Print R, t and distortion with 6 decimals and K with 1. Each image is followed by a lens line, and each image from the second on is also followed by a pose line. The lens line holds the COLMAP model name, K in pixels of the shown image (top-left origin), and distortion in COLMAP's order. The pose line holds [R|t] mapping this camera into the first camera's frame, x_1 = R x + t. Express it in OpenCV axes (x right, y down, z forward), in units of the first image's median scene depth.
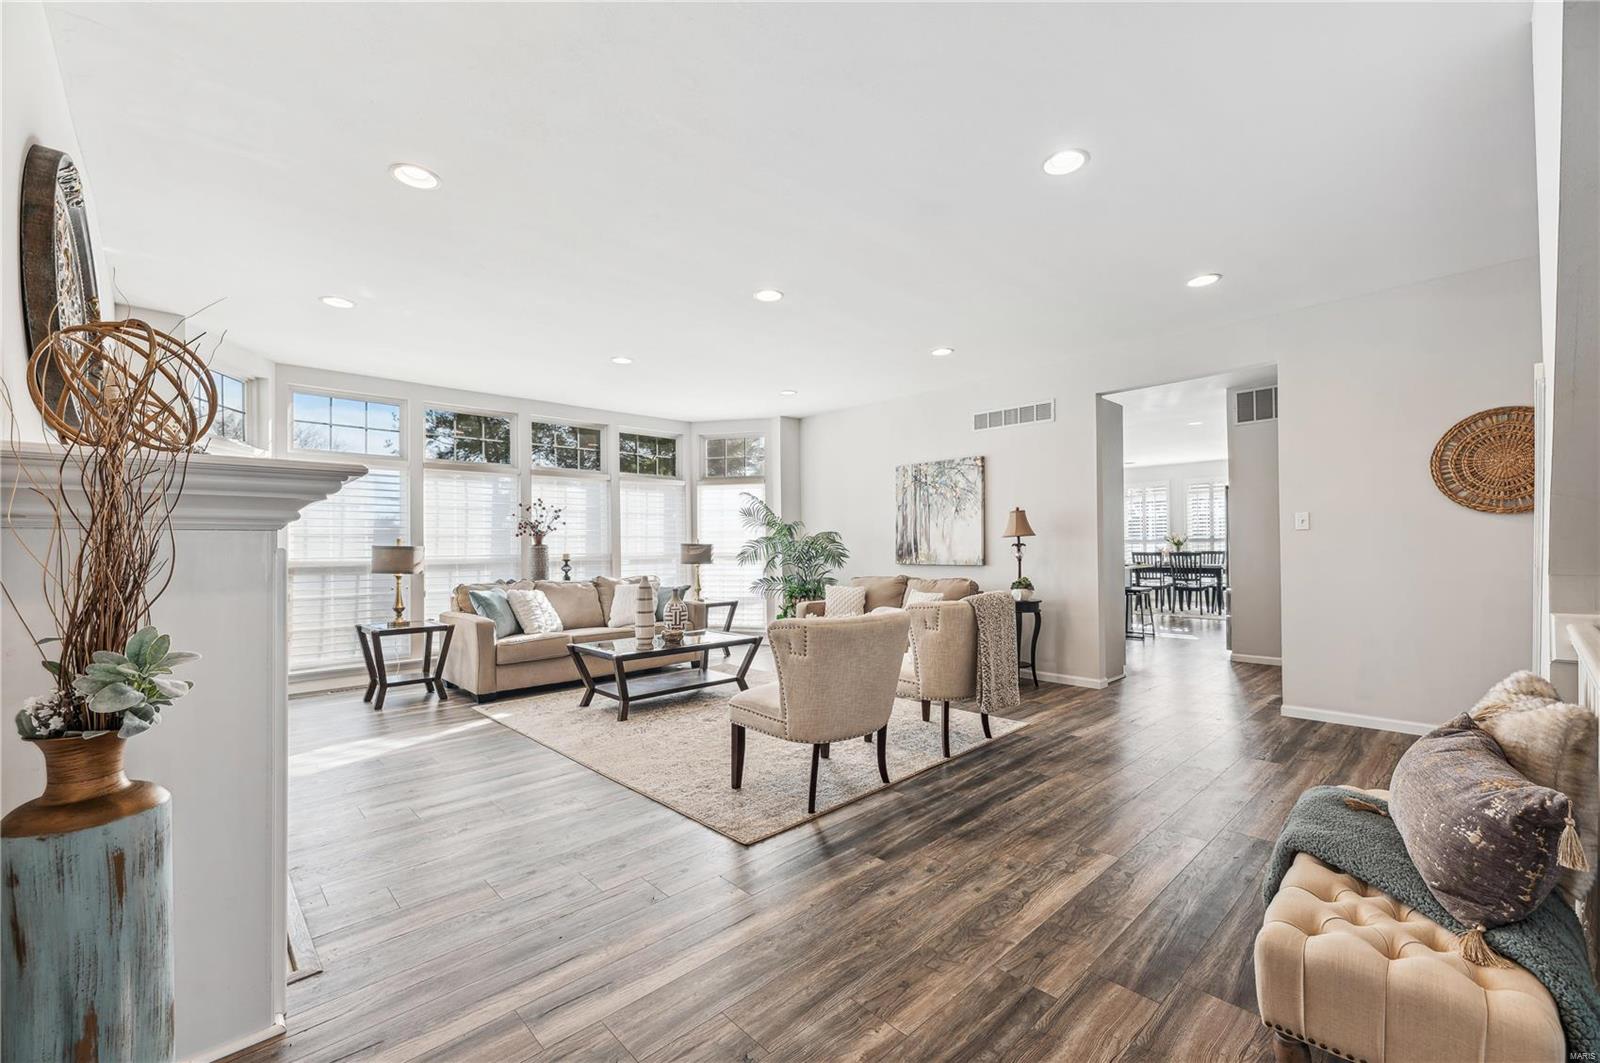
lens RADIAL K [[670.3, 0, 814.6], [0, 670.3, 529.0], [0, 0, 1]] dist [0.011341, -0.000172]
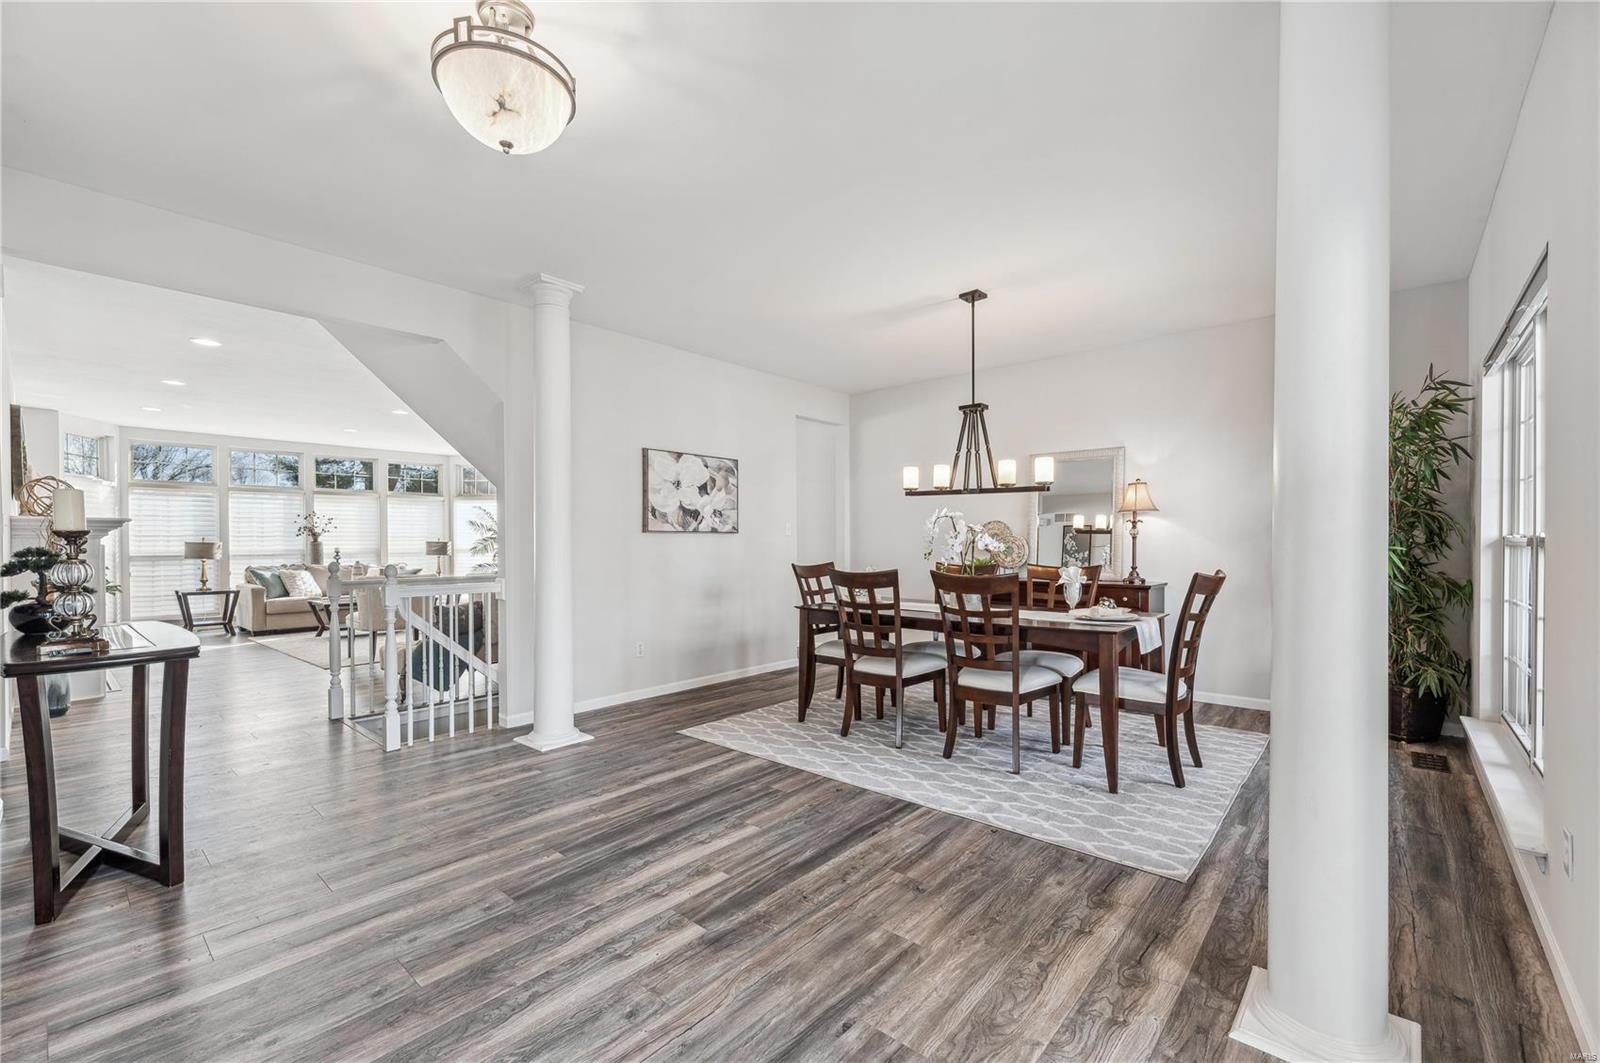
lens RADIAL K [[670.3, 0, 805.2], [0, 670.3, 547.2], [0, 0, 1]] dist [0.011341, -0.000172]
pose [[0.997662, -0.000048, 0.068336, 0.743781], [-0.002034, 0.999536, 0.030391, -0.015668], [-0.068306, -0.030459, 0.997199, -0.751023]]
